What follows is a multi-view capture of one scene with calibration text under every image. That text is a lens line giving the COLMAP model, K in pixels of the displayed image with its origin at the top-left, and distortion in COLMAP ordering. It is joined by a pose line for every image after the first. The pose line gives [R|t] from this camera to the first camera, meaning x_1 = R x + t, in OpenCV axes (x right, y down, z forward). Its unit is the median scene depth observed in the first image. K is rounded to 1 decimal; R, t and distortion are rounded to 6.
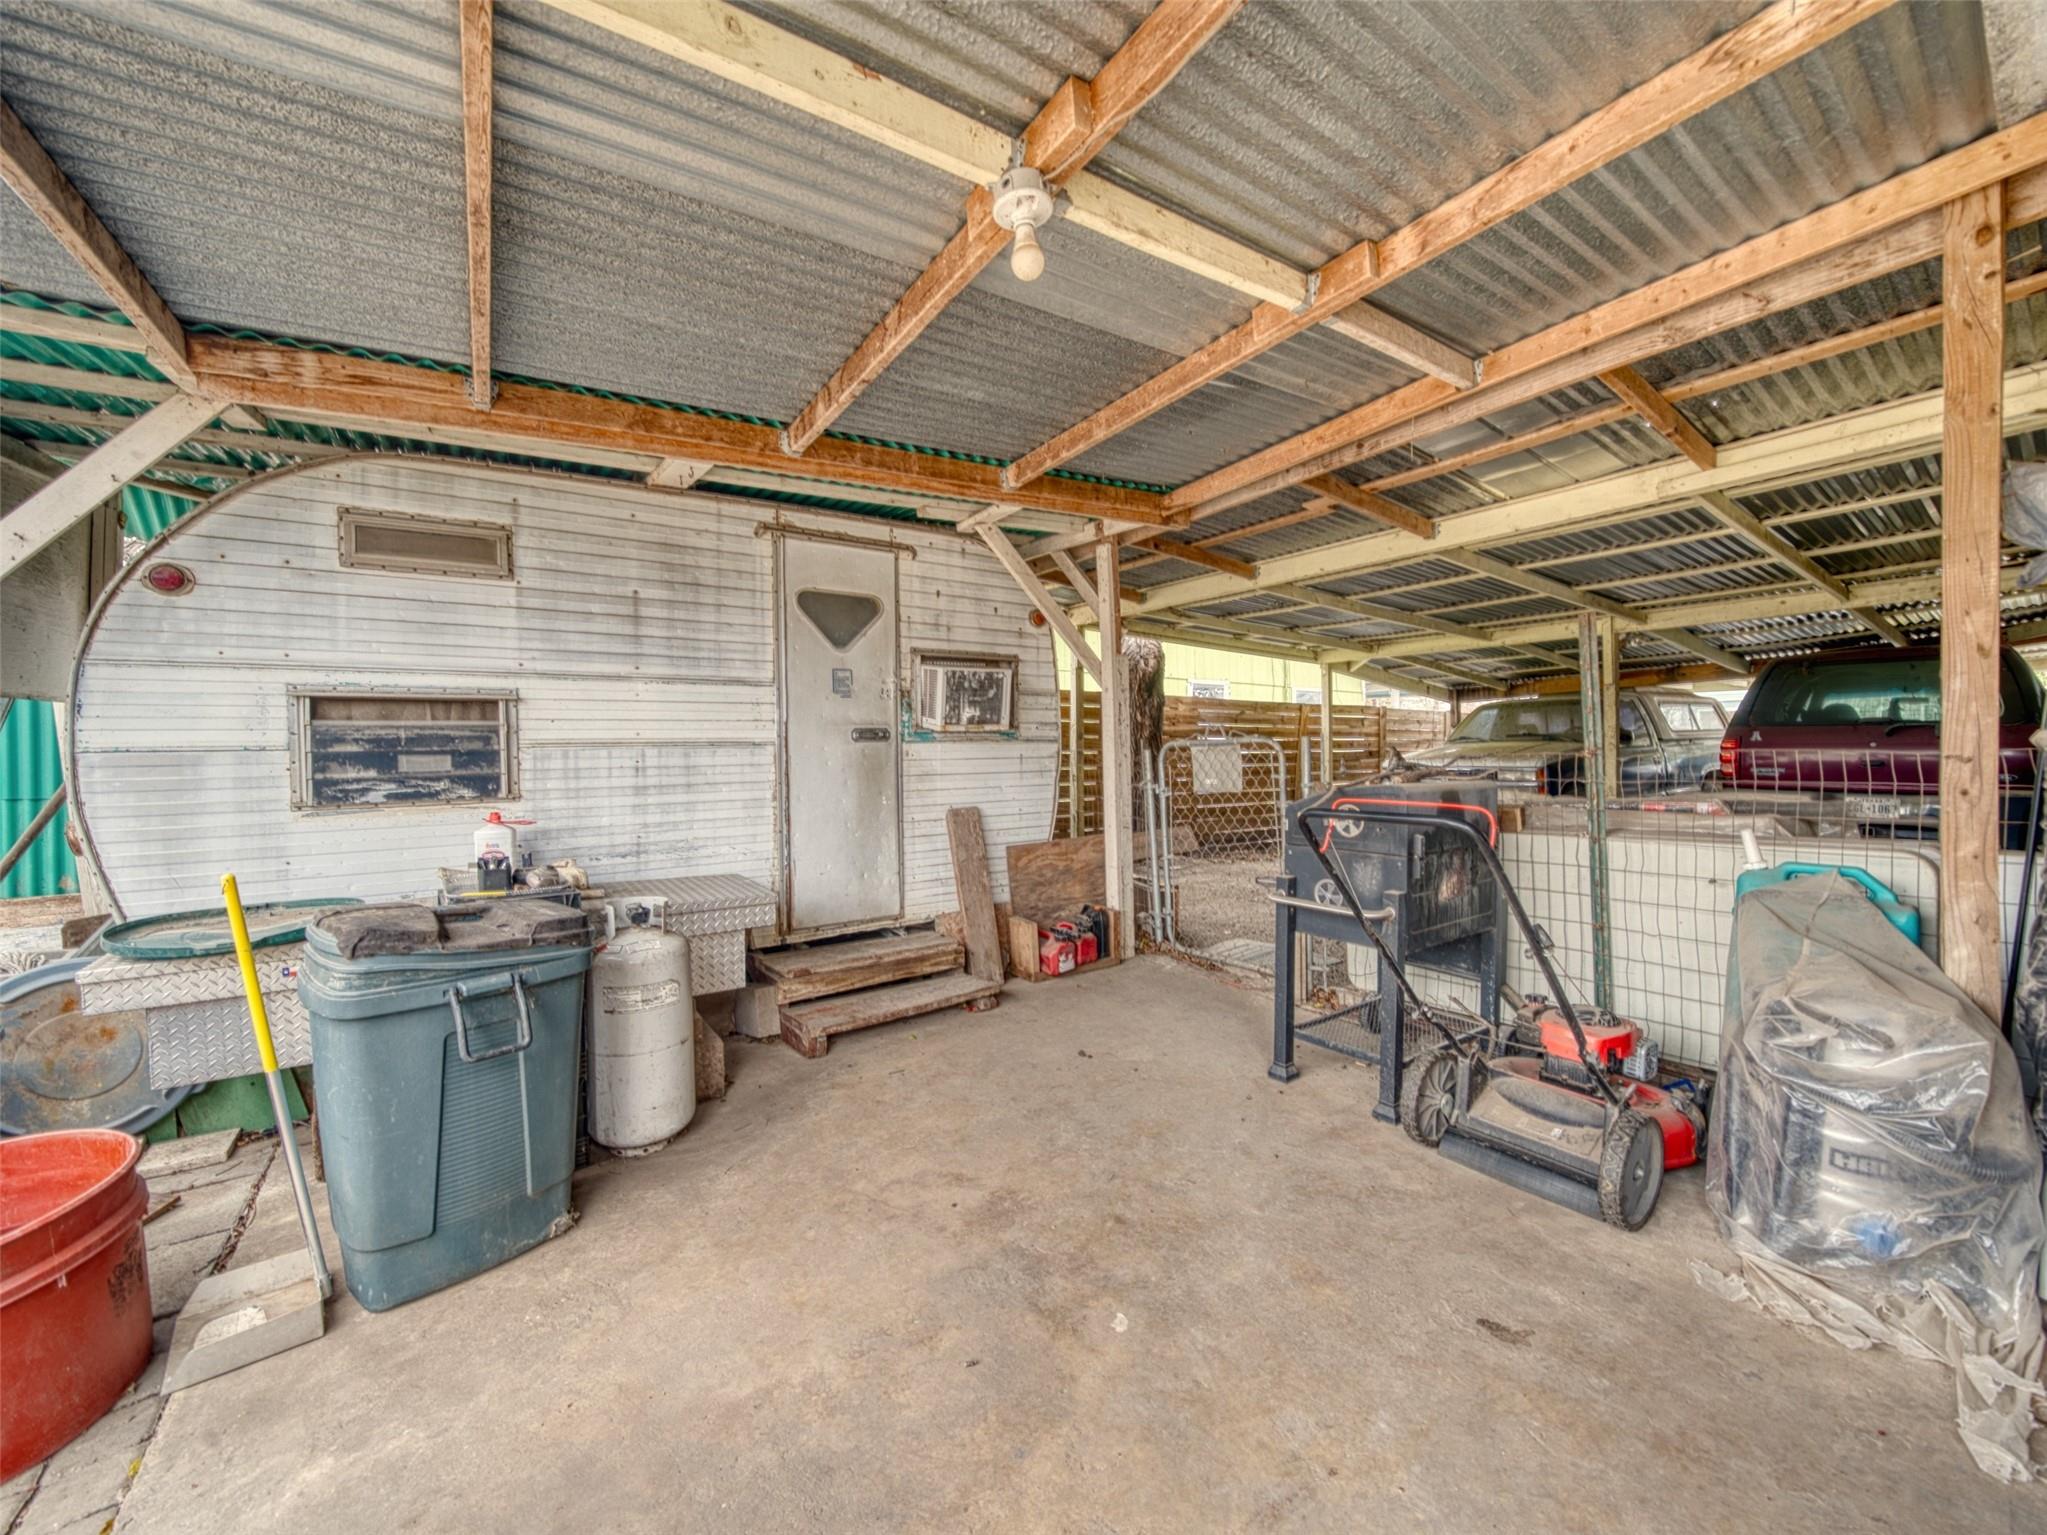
lens RADIAL K [[818.1, 0, 1023.5], [0, 818.1, 767.5], [0, 0, 1]] dist [-0.020274, 0.000853]
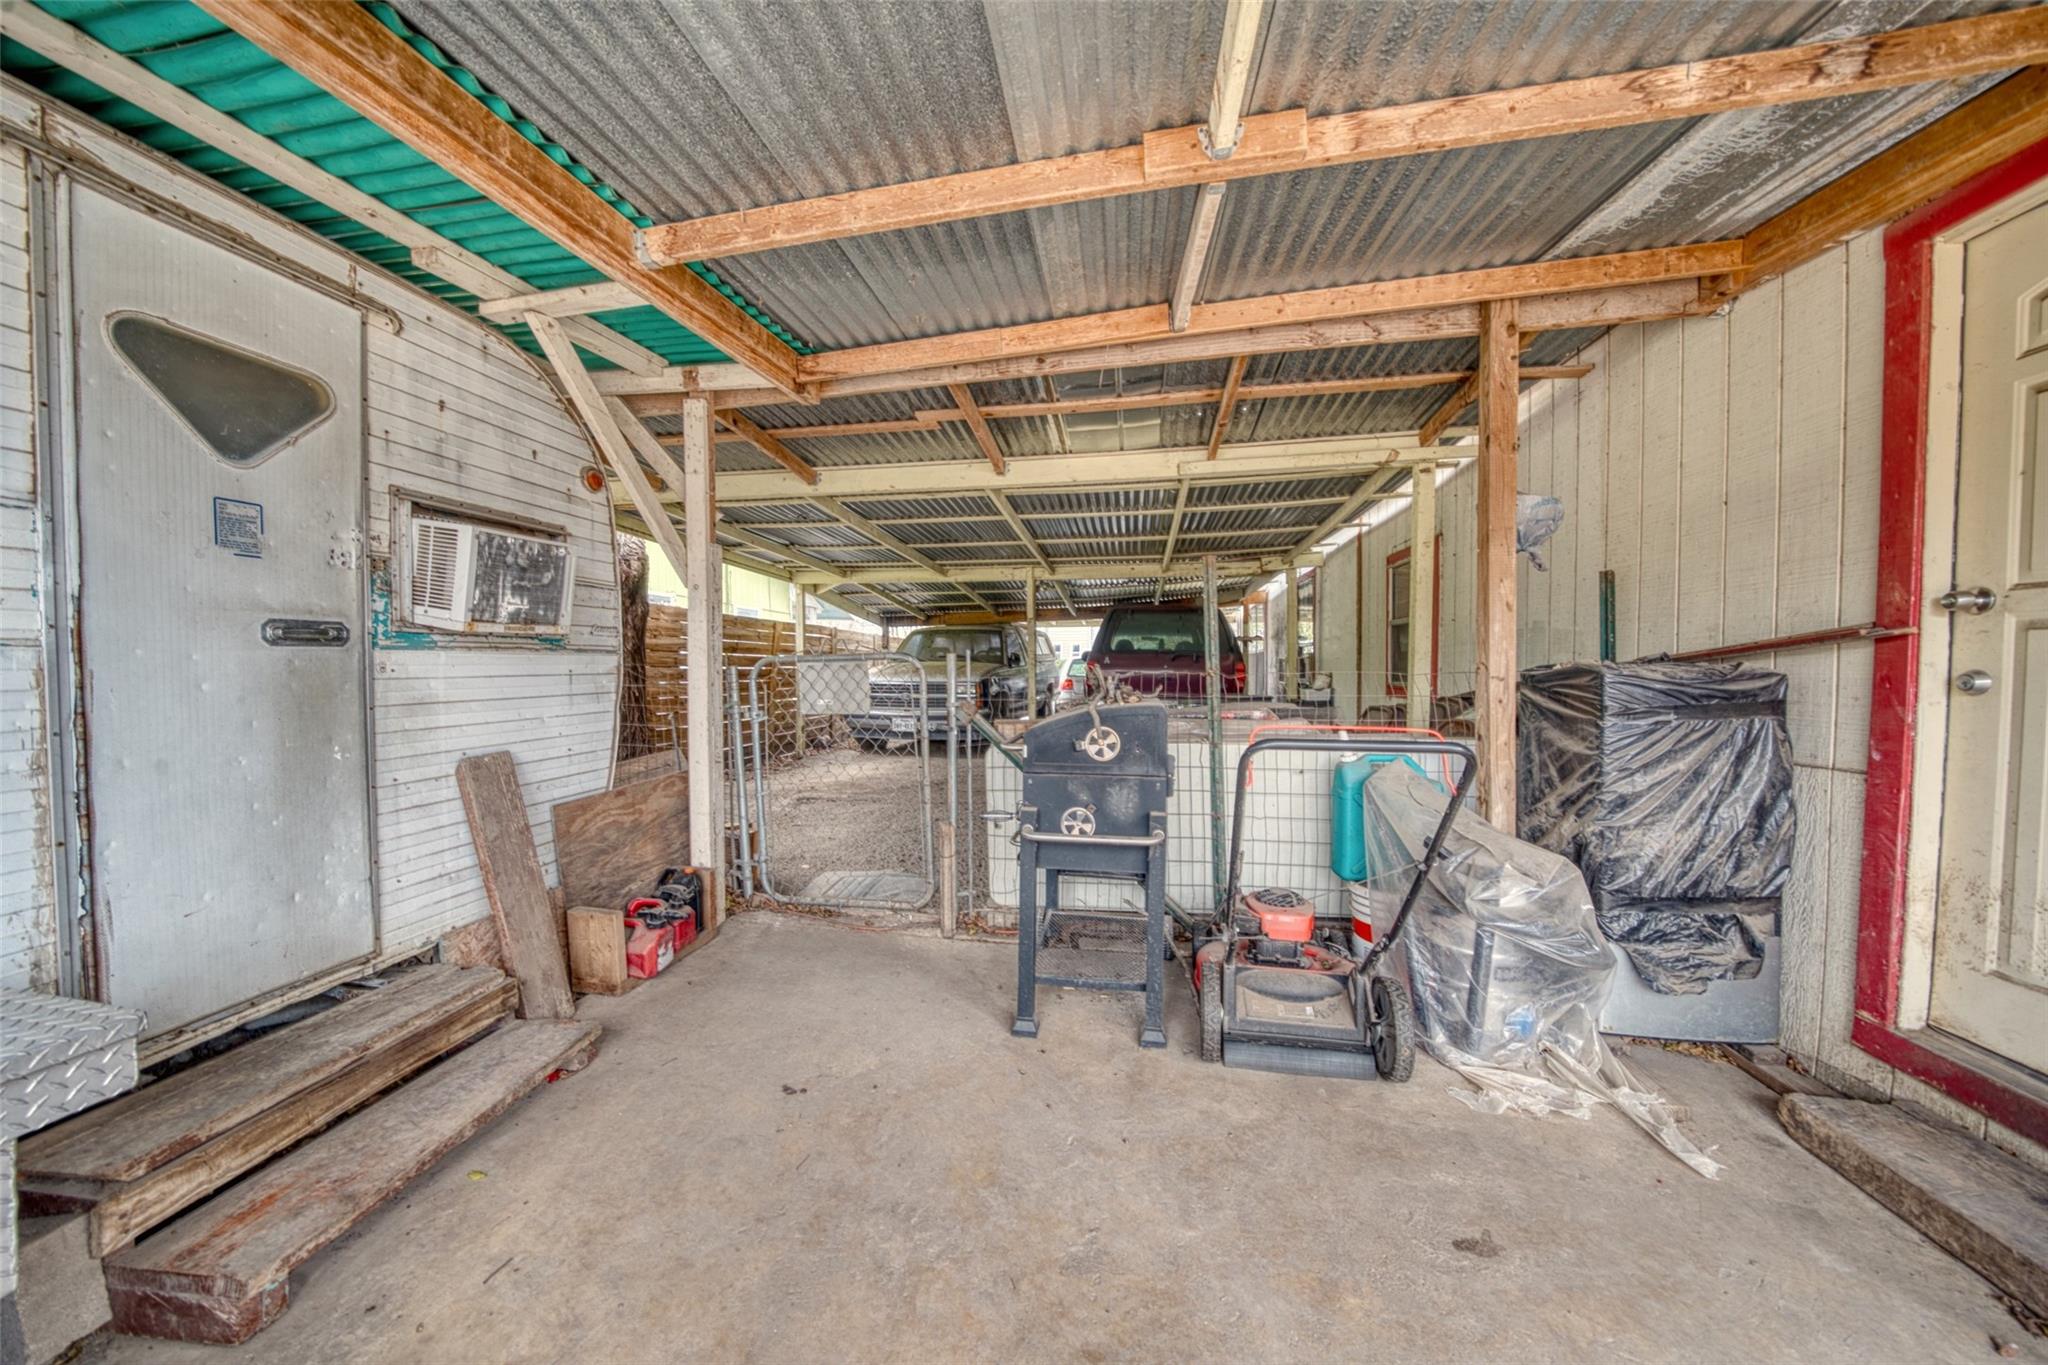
lens RADIAL K [[715.2, 0, 1024.0], [0, 715.2, 682.5], [0, 0, 1]] dist [-0.029005, 0.004115]
pose [[0.699058, -0.006669, 0.715034, -0.180317], [0.005911, 0.999976, 0.003548, -0.006162], [-0.715041, 0.001746, 0.699081, 0.336797]]
